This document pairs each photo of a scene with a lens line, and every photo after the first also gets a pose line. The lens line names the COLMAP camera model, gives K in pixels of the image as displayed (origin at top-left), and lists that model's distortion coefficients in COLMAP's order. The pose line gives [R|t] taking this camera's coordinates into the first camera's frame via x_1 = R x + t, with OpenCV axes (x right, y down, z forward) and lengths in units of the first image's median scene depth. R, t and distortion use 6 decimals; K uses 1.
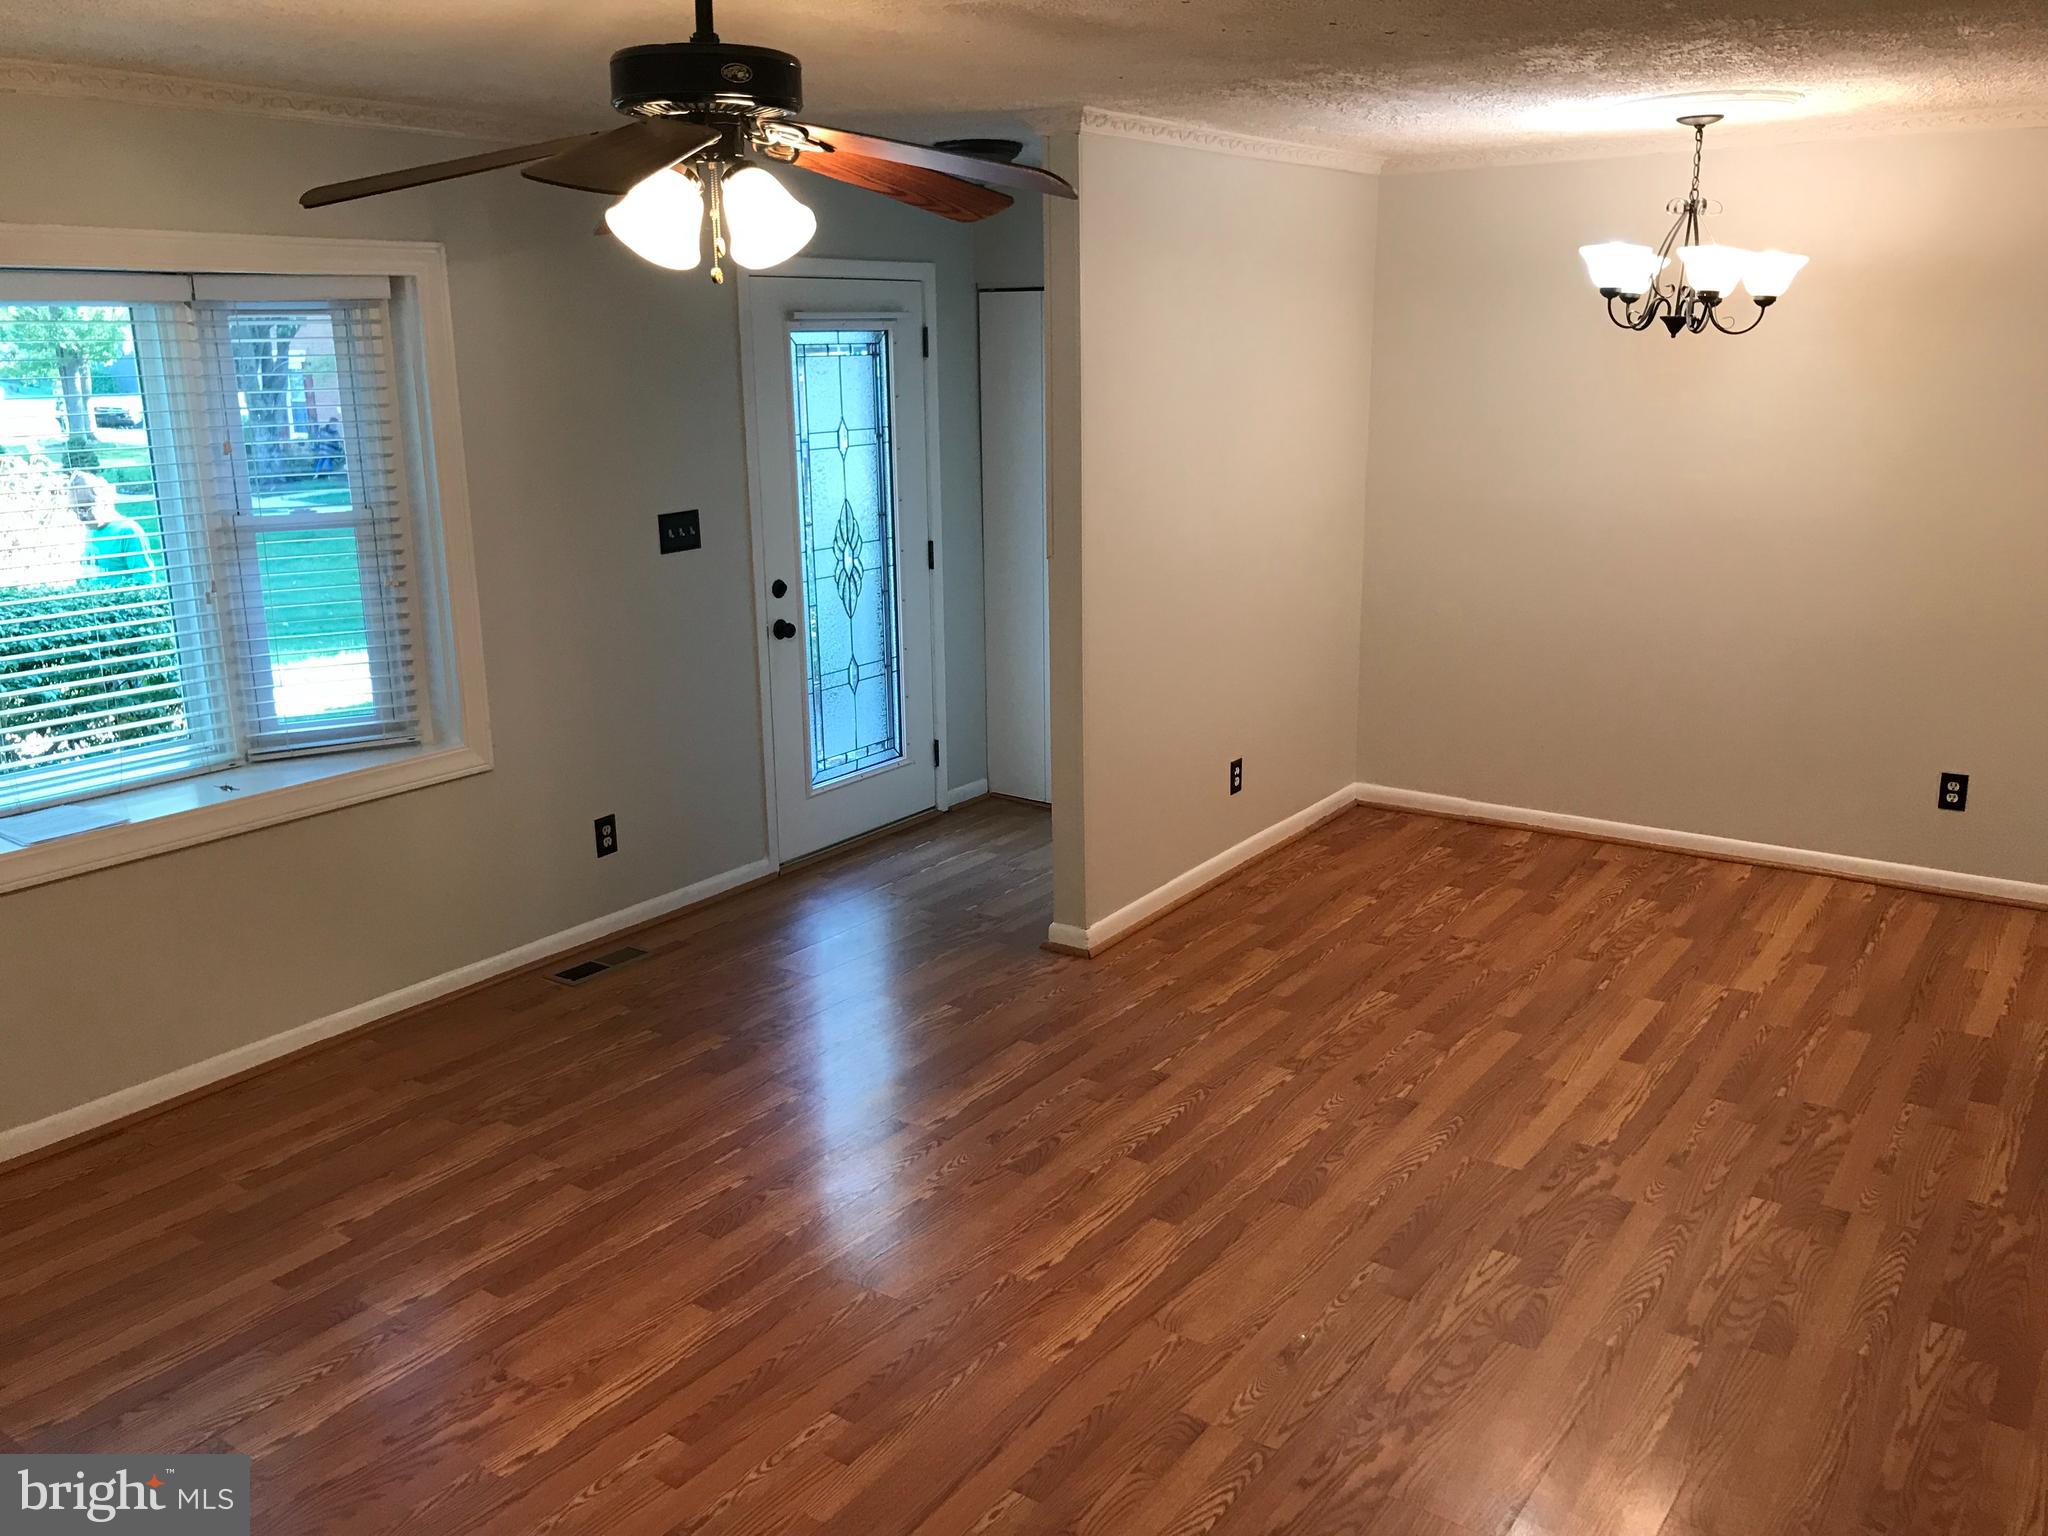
lens RADIAL K [[1693.5, 0, 1018.5], [0, 1693.5, 746.5], [0, 0, 1]] dist [0.024798, -0.012137]
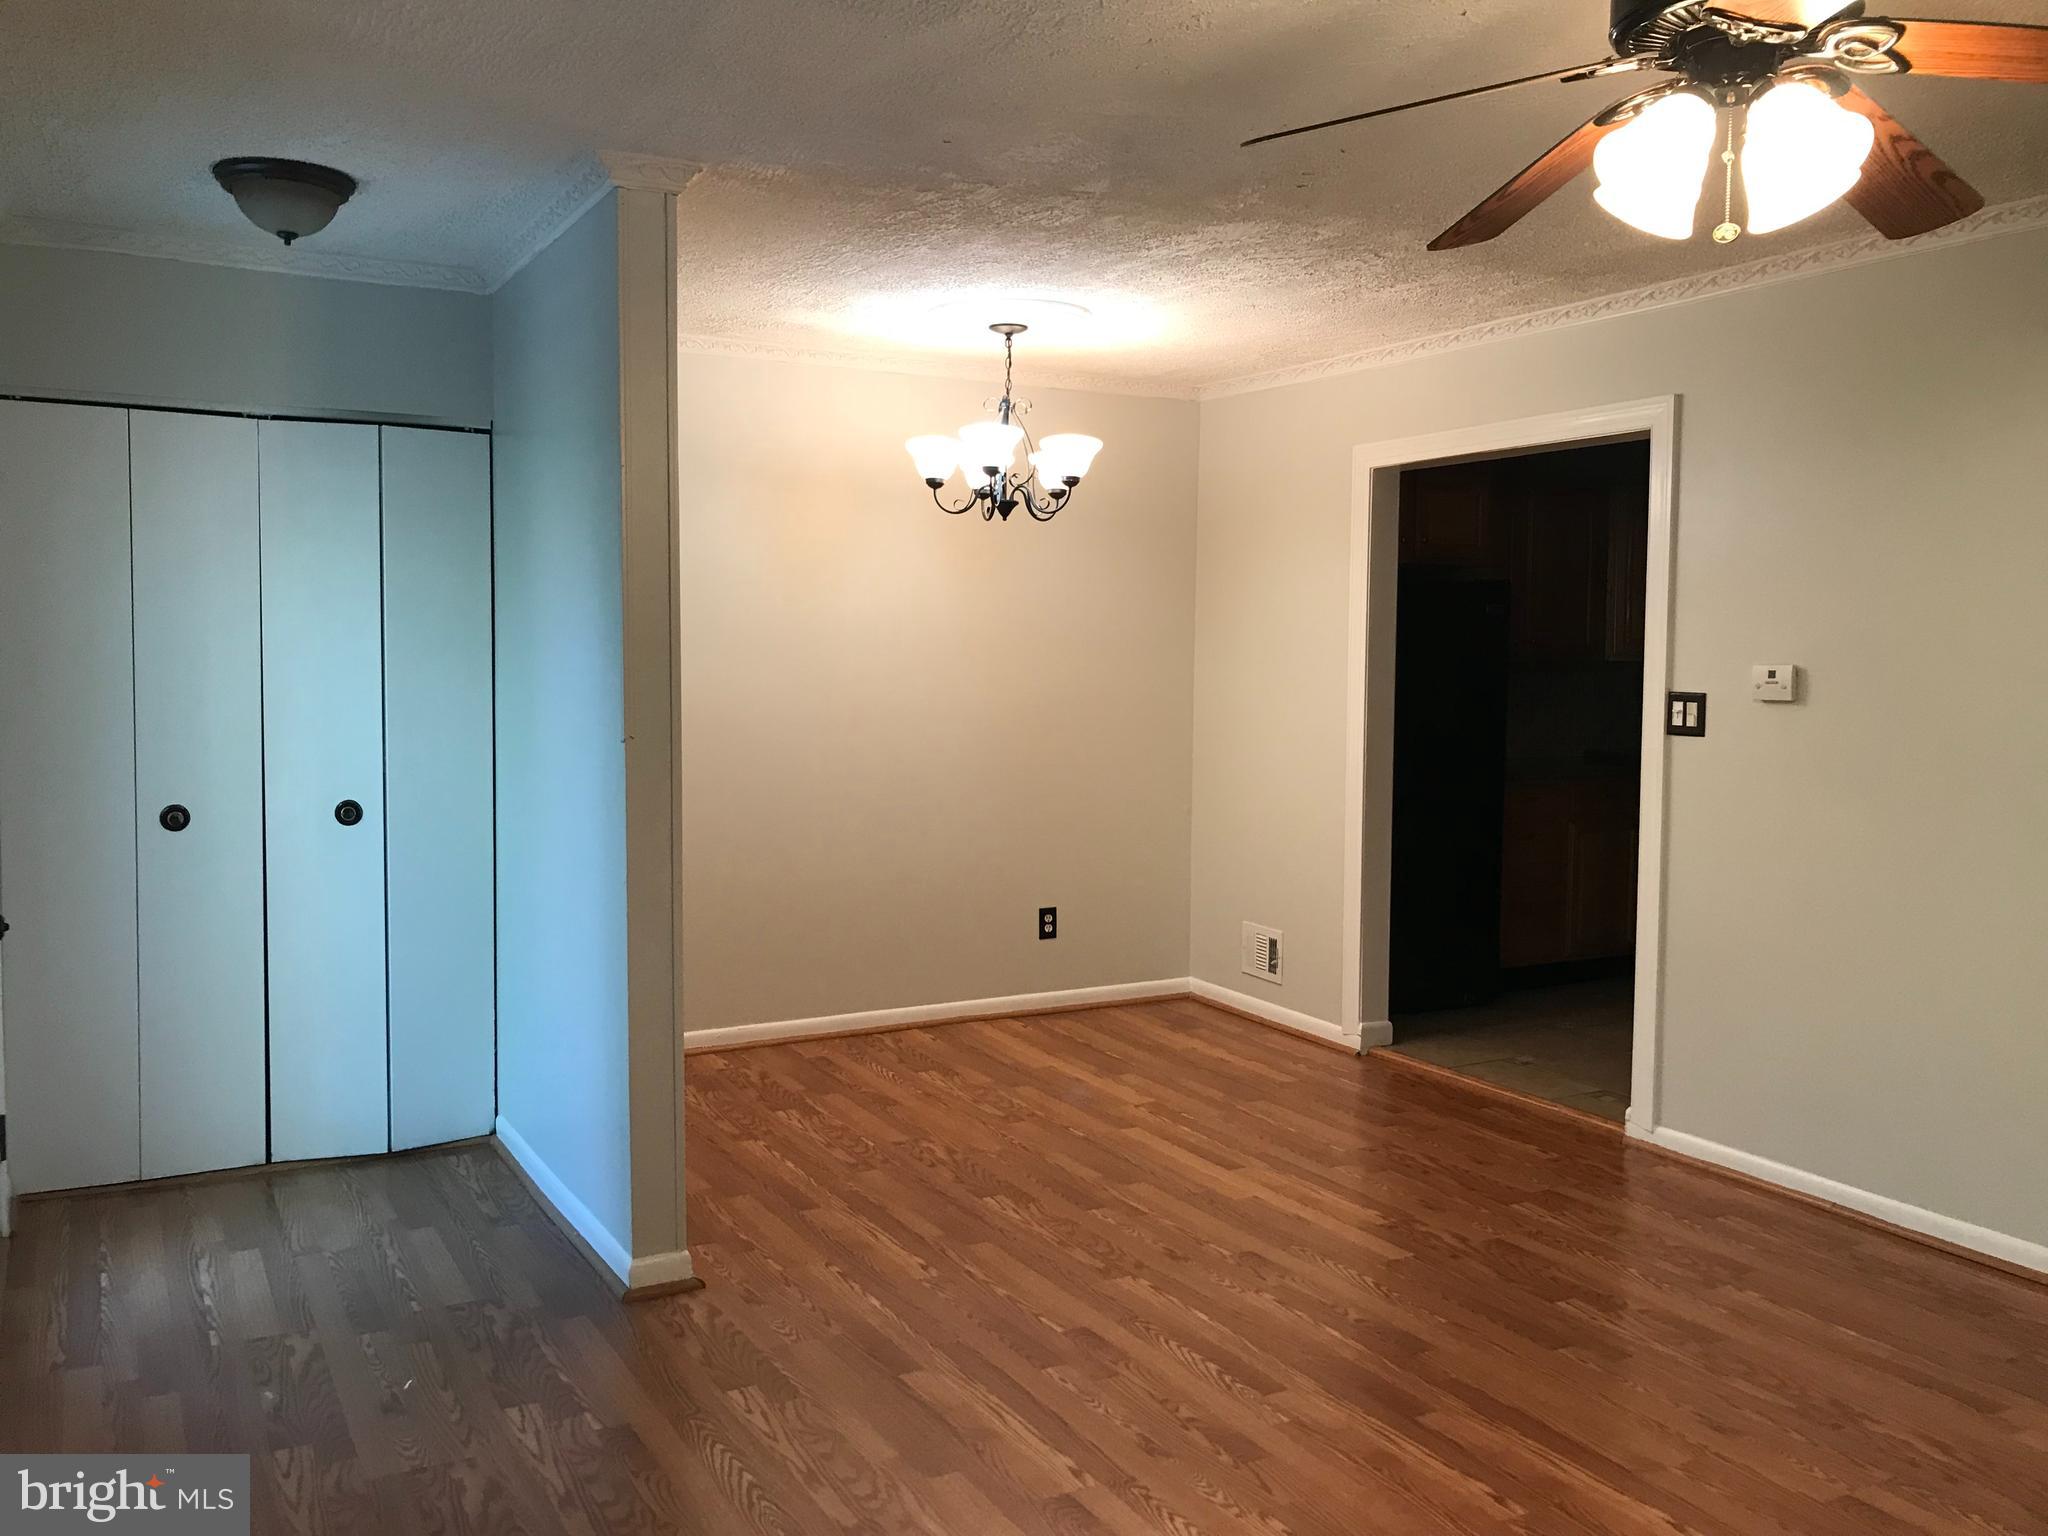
lens RADIAL K [[1693.5, 0, 1023.7], [0, 1693.5, 749.6], [0, 0, 1]] dist [0.024798, -0.012137]
pose [[0.438020, -0.039596, 0.898093, -0.600382], [0.197966, 0.978753, -0.053400, -0.038059], [-0.876897, 0.201182, 0.436552, 0.565488]]
